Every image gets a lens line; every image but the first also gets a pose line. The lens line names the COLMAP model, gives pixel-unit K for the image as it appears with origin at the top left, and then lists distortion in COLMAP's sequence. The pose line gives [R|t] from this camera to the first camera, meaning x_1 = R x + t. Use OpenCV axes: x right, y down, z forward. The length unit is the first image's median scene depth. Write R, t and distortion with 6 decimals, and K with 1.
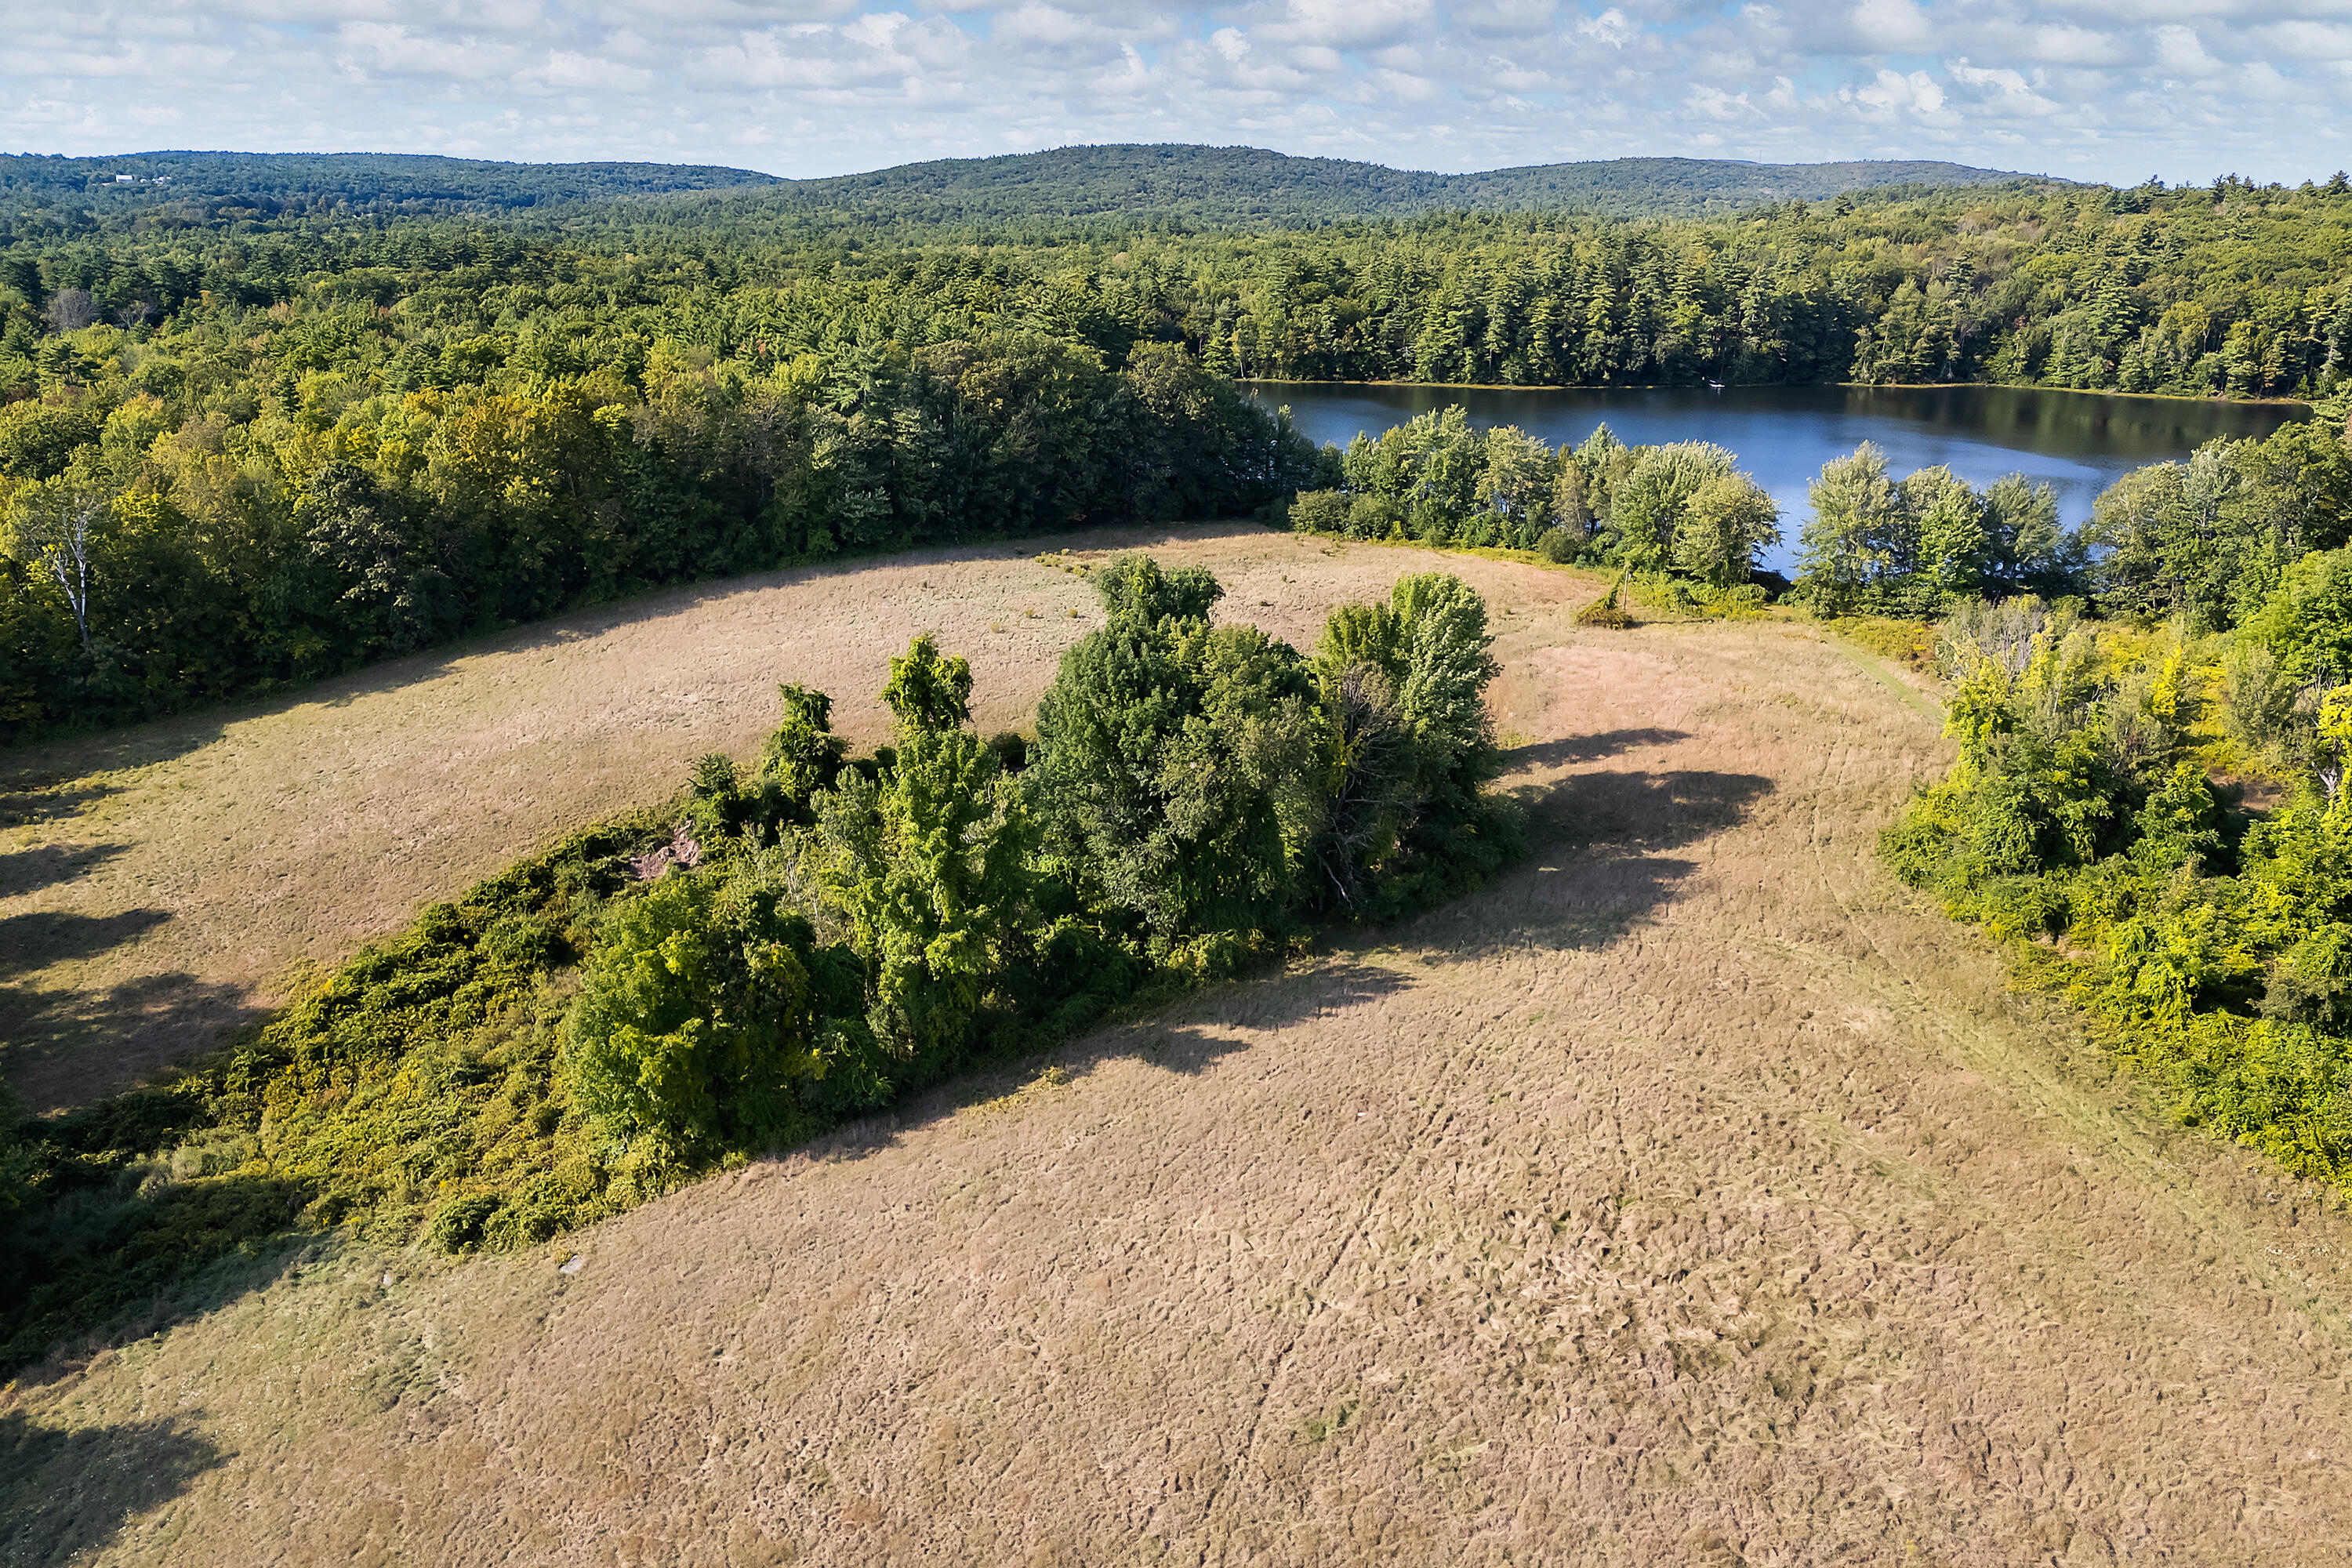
lens RADIAL K [[1677.7, 0, 1216.1], [0, 1677.7, 781.5], [0, 0, 1]] dist [0.079611, -0.045046]
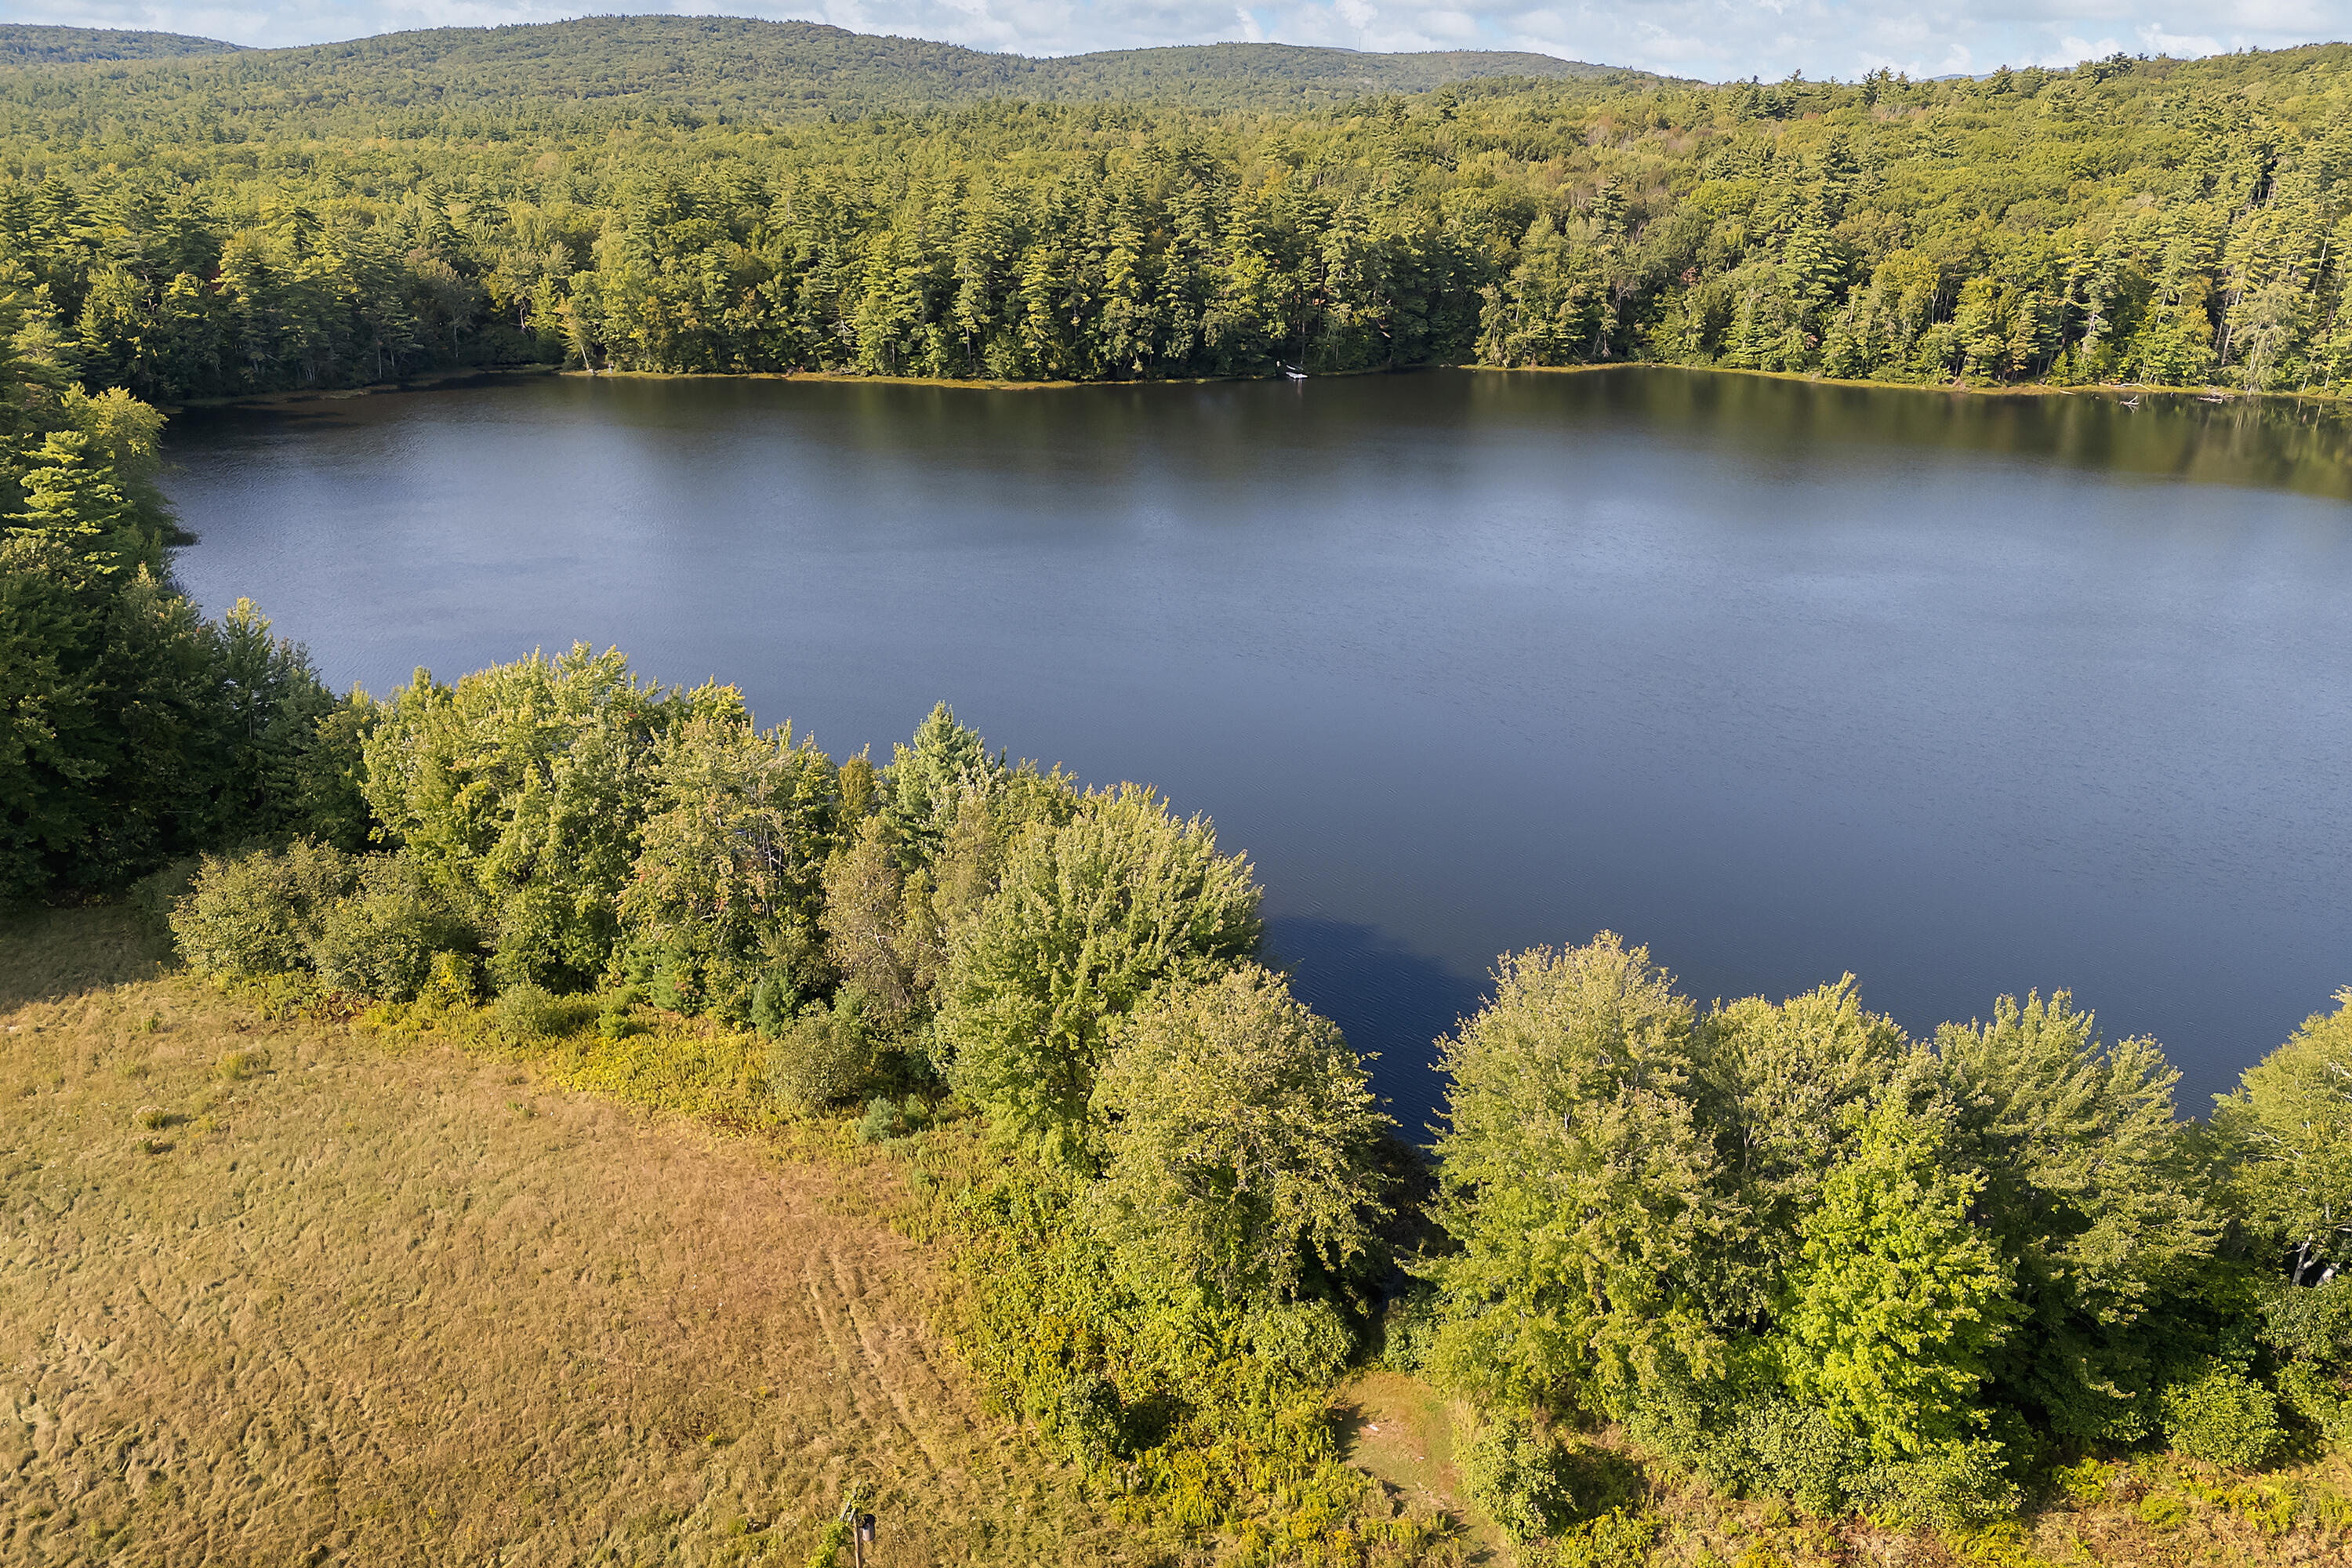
lens RADIAL K [[1677.7, 0, 1216.1], [0, 1677.7, 781.5], [0, 0, 1]] dist [0.079611, -0.045046]
pose [[0.977354, -0.076241, 0.197398, 0.113771], [0.064567, 0.995799, 0.064925, -0.114673], [-0.201519, -0.050709, 0.978171, 0.322798]]
